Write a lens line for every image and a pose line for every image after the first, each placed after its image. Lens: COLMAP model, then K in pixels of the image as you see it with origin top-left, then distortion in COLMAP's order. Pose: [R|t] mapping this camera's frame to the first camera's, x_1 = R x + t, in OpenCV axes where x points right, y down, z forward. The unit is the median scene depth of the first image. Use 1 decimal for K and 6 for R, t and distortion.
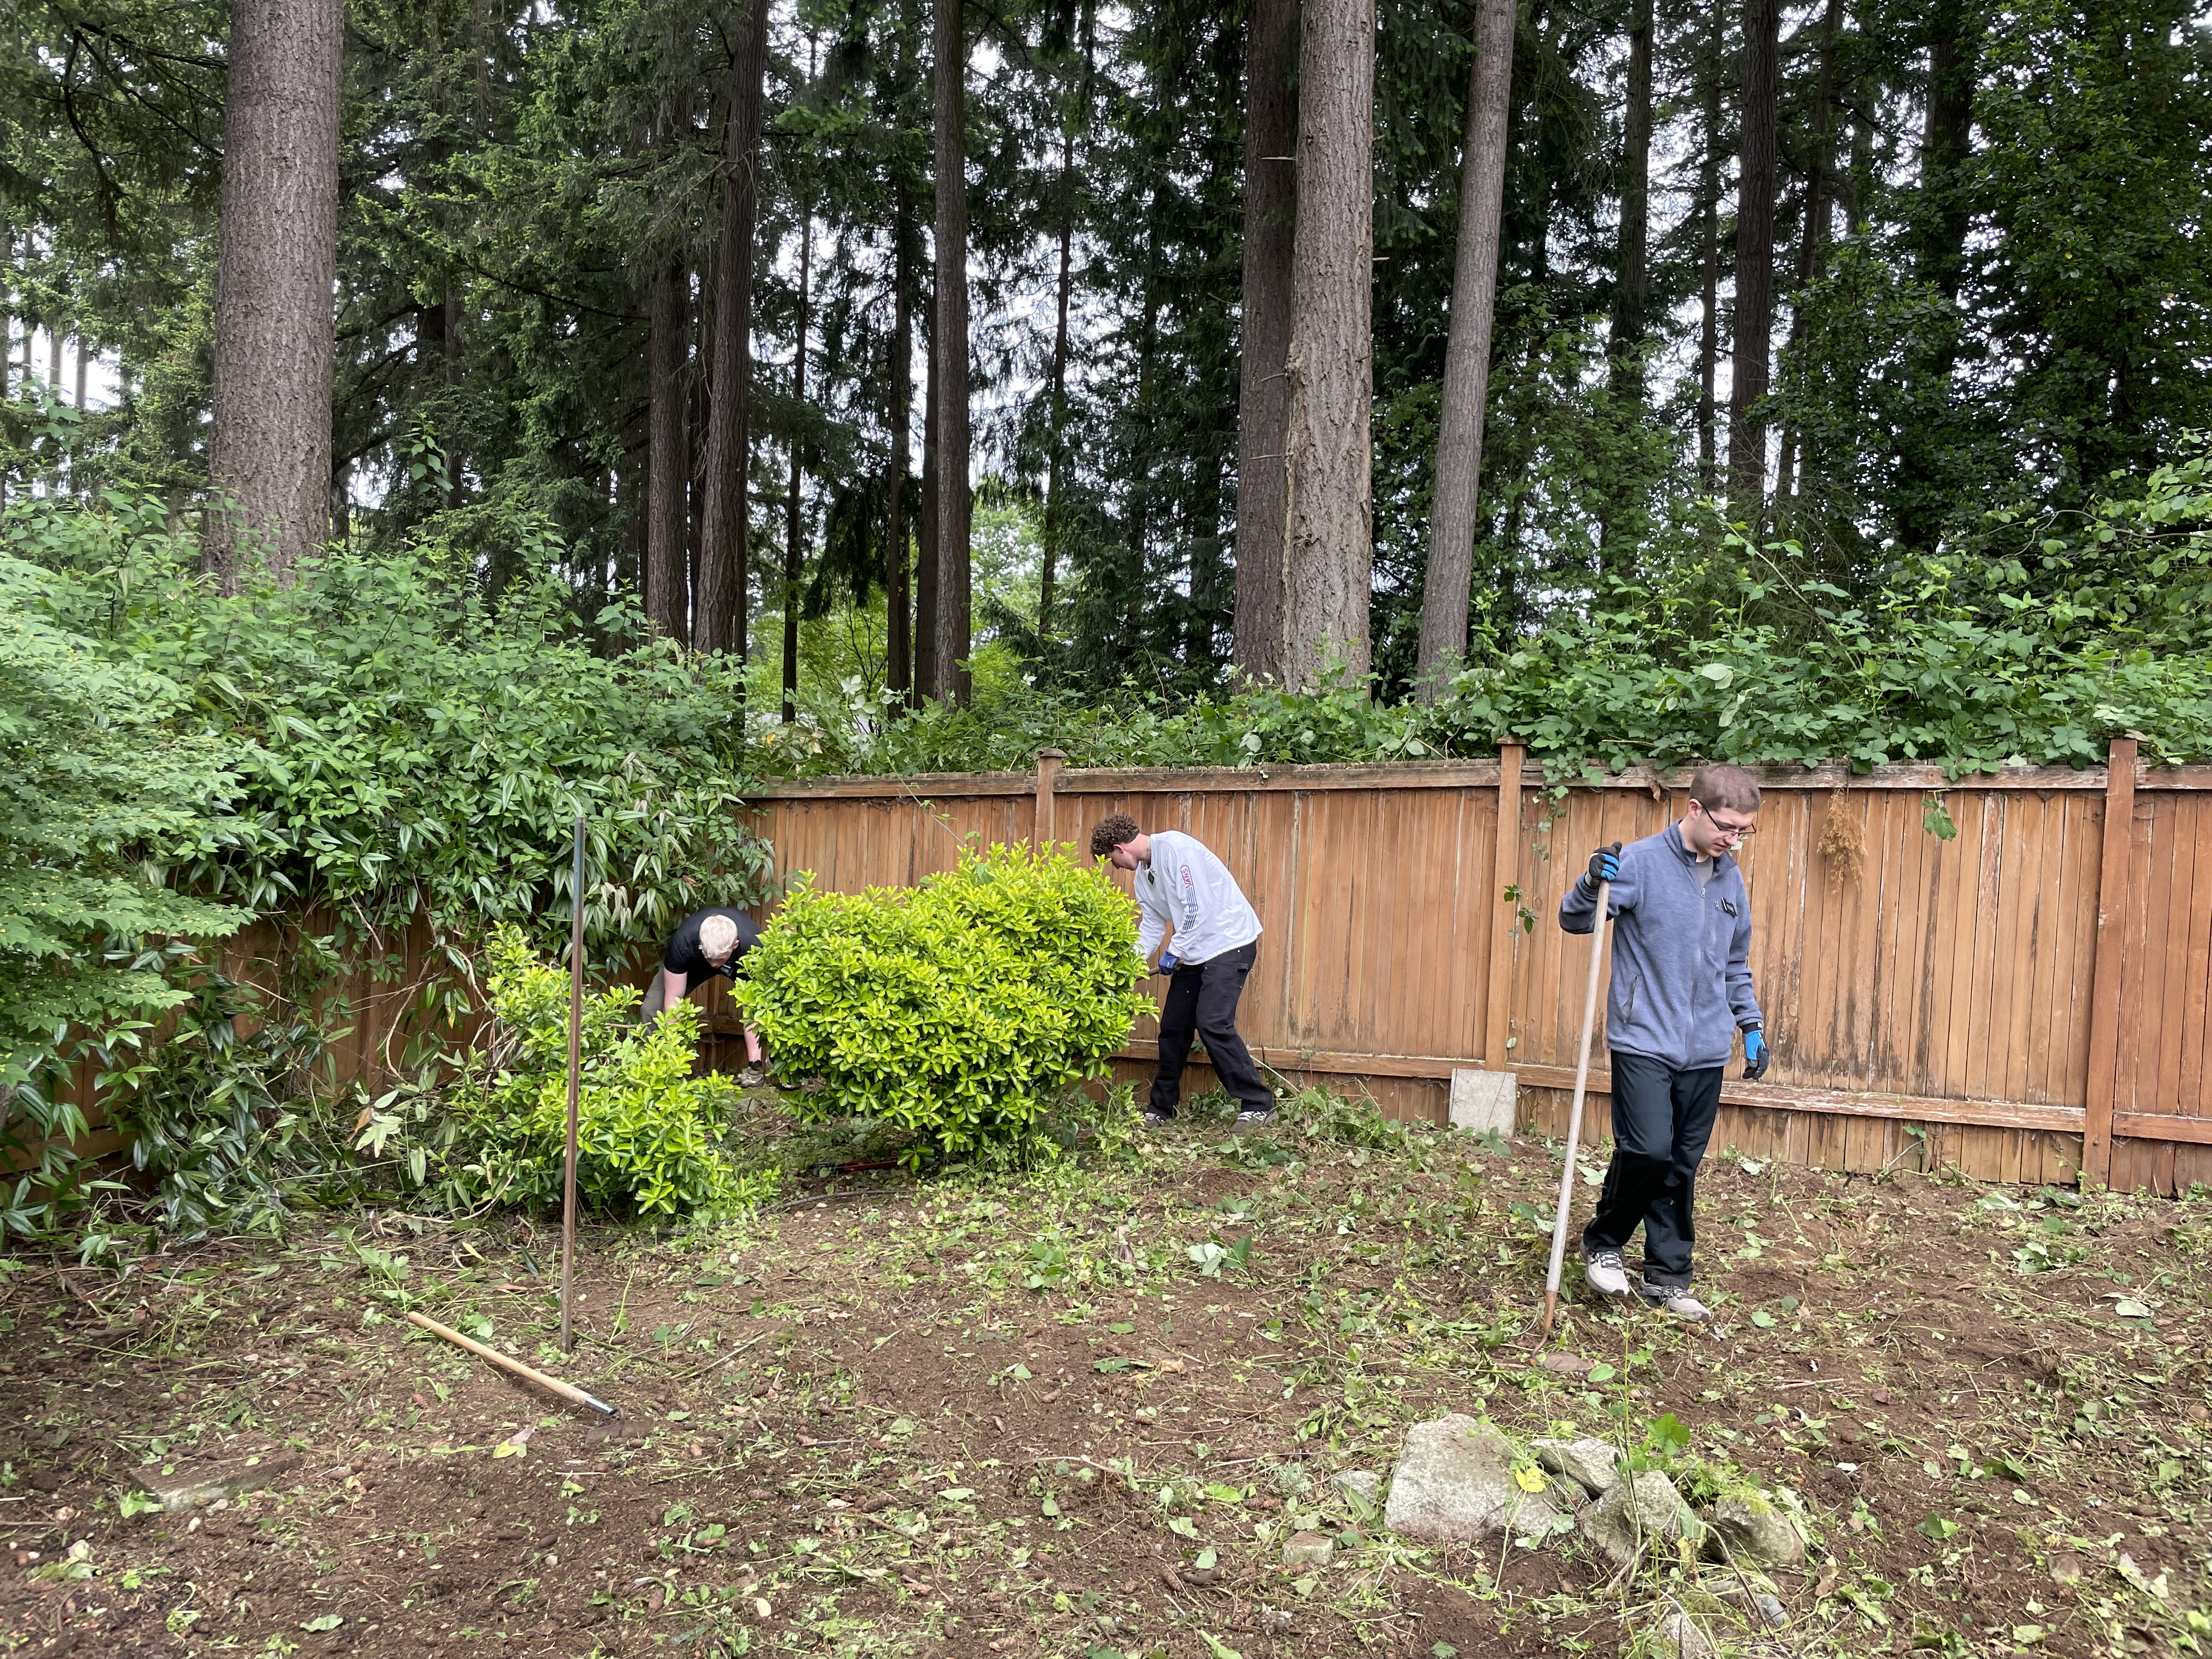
lens RADIAL K [[1674.2, 0, 1107.1], [0, 1674.2, 805.8], [0, 0, 1]] dist [0.086987, -0.117708]
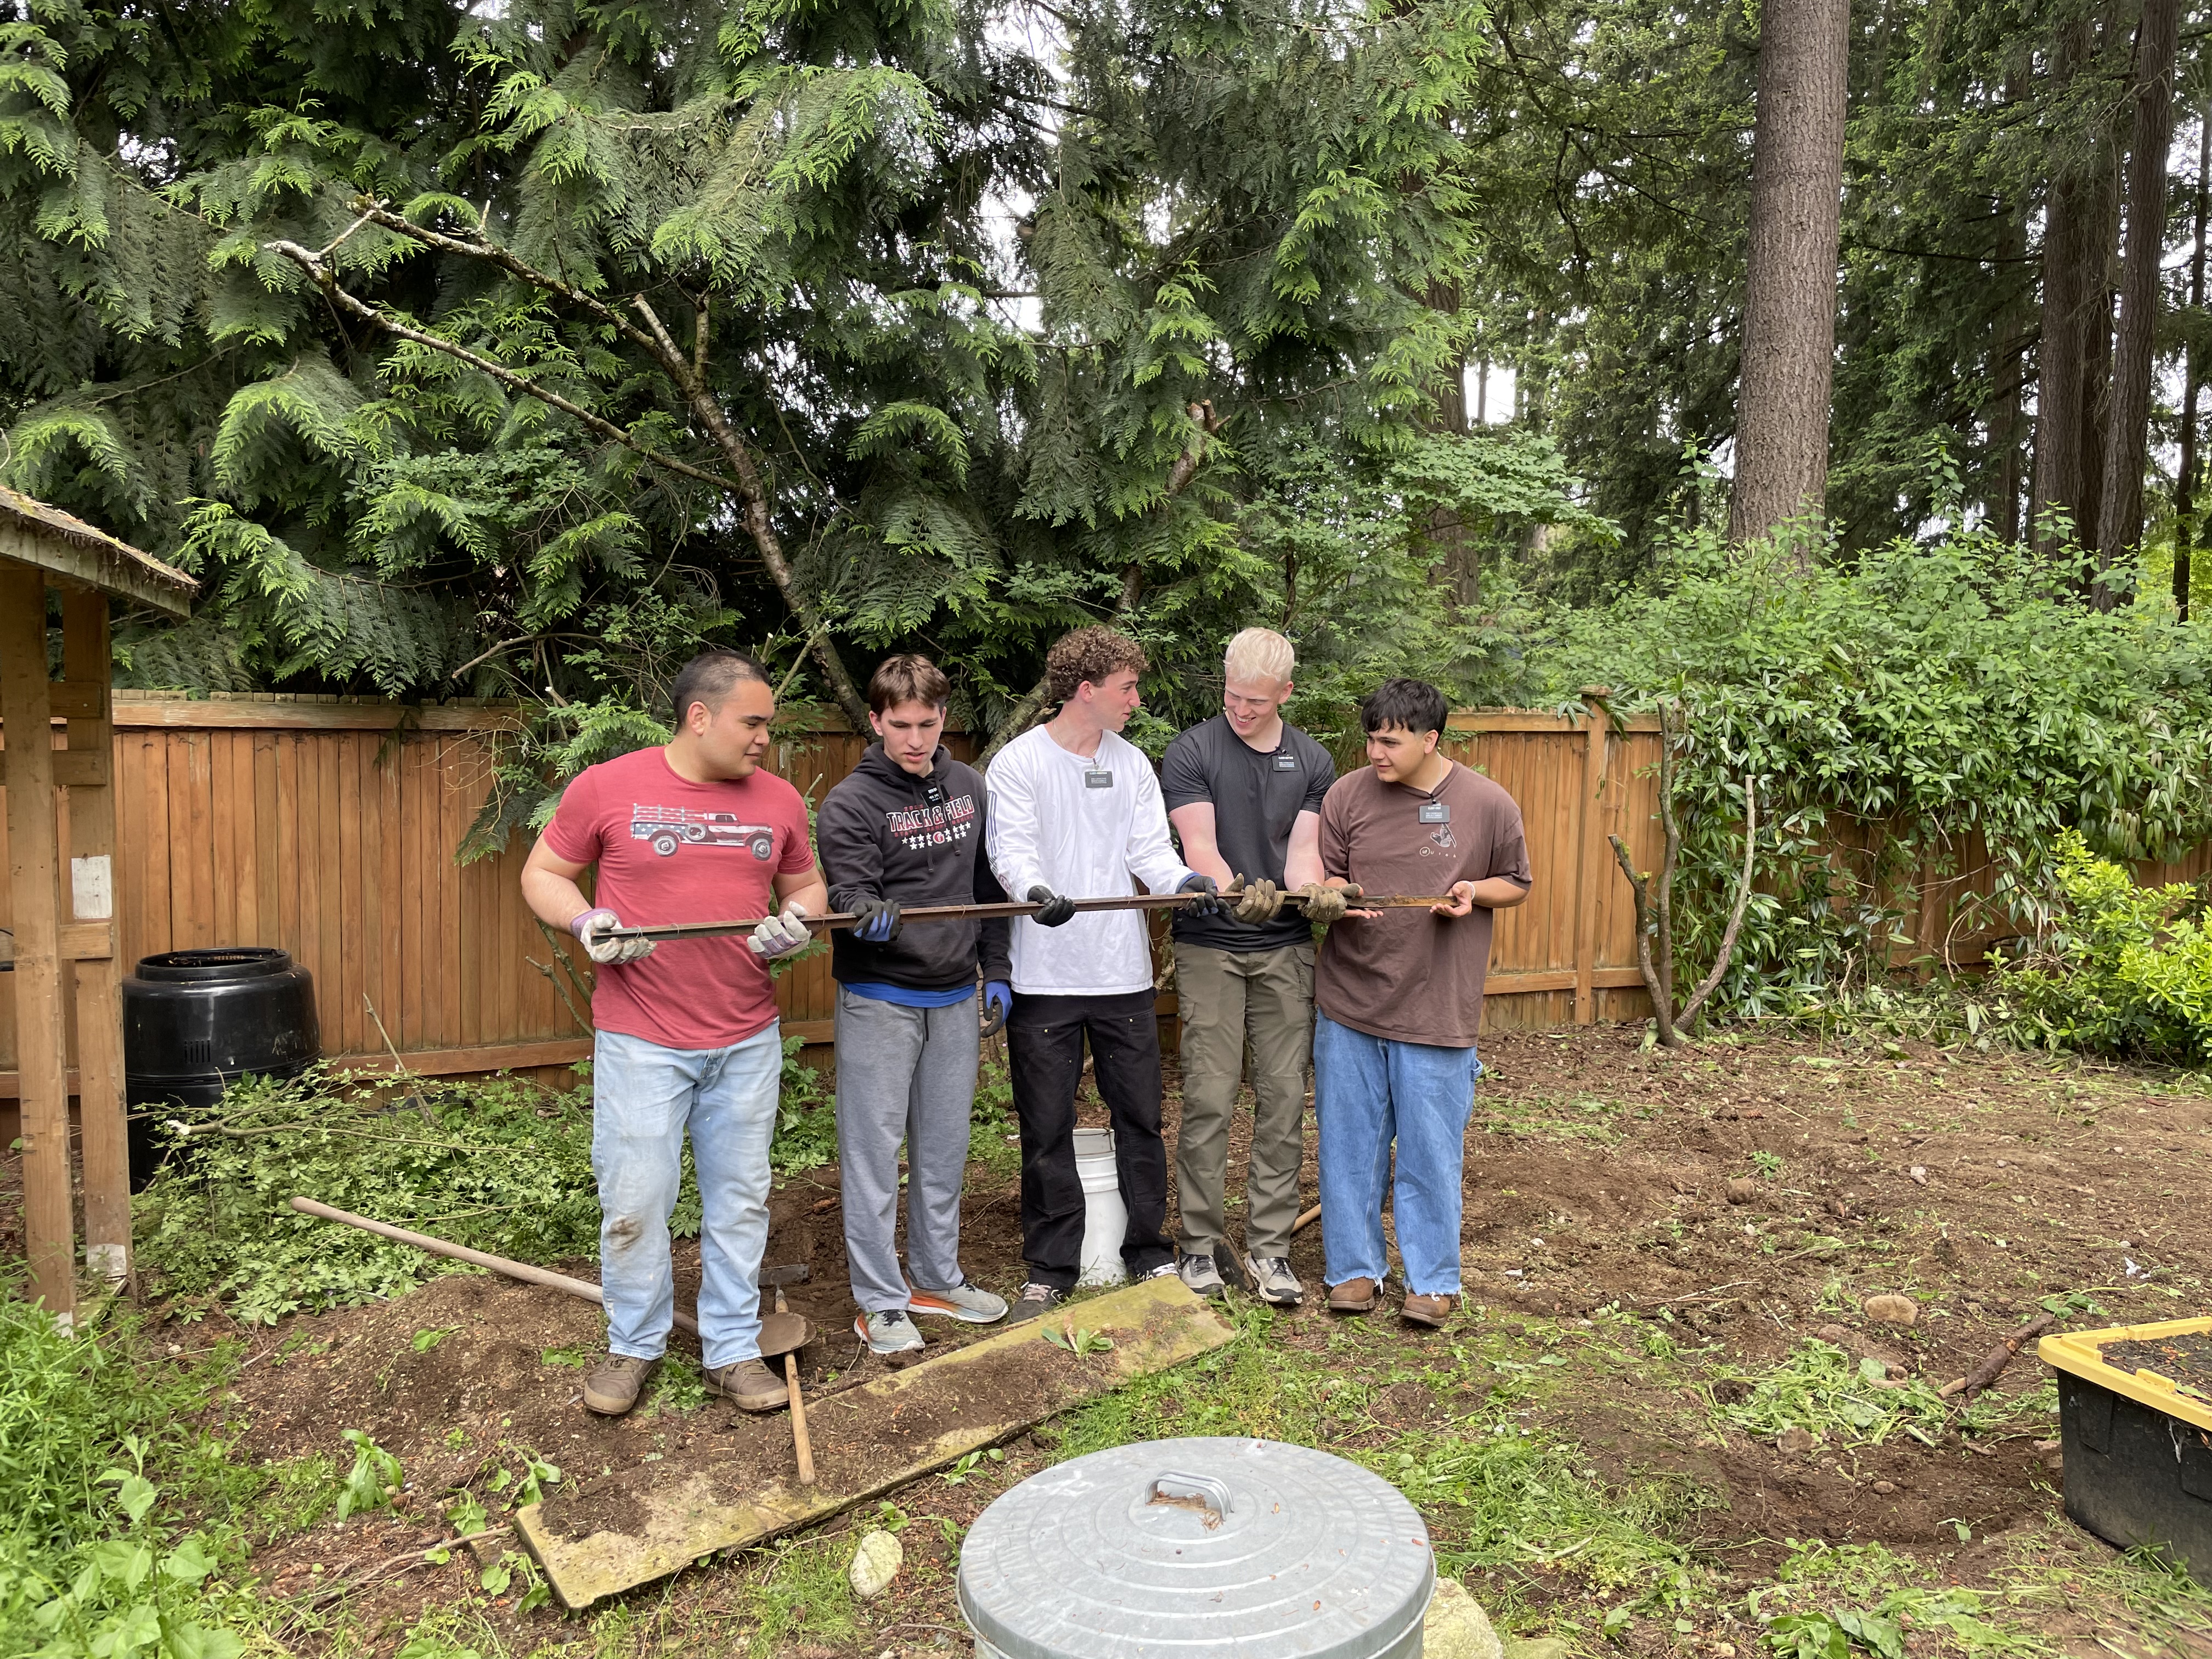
lens RADIAL K [[1674.2, 0, 1118.1], [0, 1674.2, 807.8], [0, 0, 1]] dist [0.086987, -0.117708]
pose [[0.747635, 0.020825, -0.663783, -0.035199], [-0.001962, 0.999573, 0.029149, 0.014964], [0.664107, -0.020491, 0.747357, -0.373176]]
